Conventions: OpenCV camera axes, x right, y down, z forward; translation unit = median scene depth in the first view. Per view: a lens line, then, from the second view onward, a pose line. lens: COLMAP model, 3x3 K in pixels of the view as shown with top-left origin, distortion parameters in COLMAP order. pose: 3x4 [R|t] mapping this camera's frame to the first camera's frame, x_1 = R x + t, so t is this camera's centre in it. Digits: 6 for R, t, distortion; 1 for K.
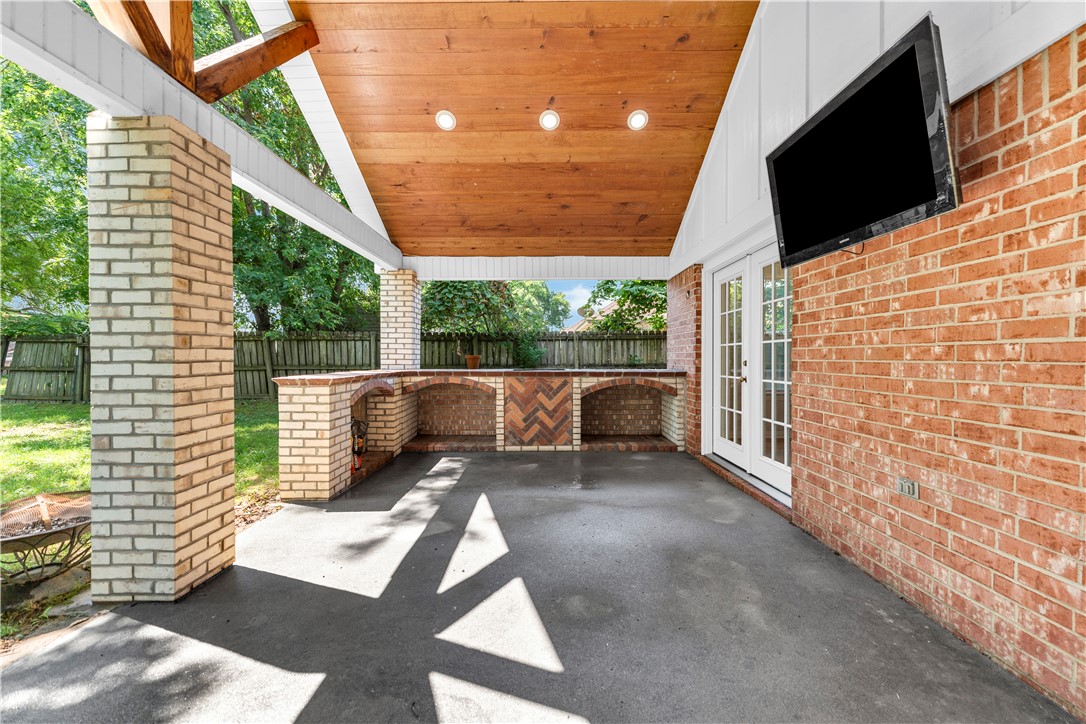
lens RADIAL K [[440.5, 0, 541.1], [0, 440.5, 362.3], [0, 0, 1]] dist [0.005326, -0.001127]
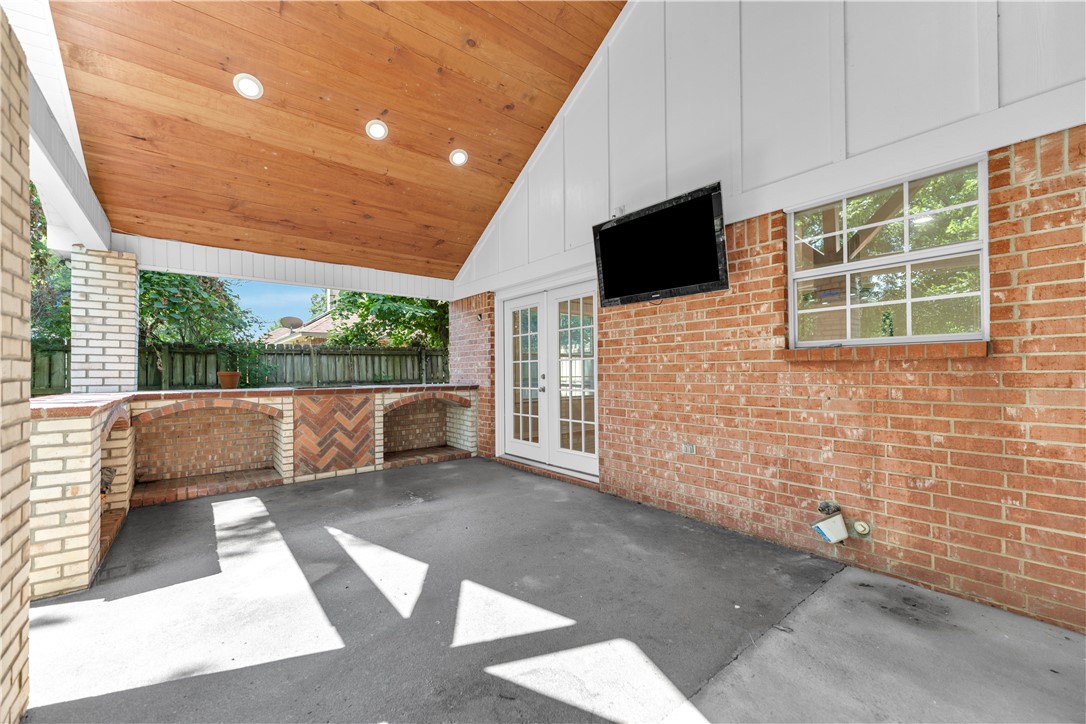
lens RADIAL K [[440.5, 0, 540.6], [0, 440.5, 366.4], [0, 0, 1]] dist [0.005326, -0.001127]
pose [[0.775546, 0.002805, 0.631285, -0.371224], [0.014821, 0.999634, -0.022649, 0.001871], [-0.631117, 0.026922, 0.775220, 0.034925]]
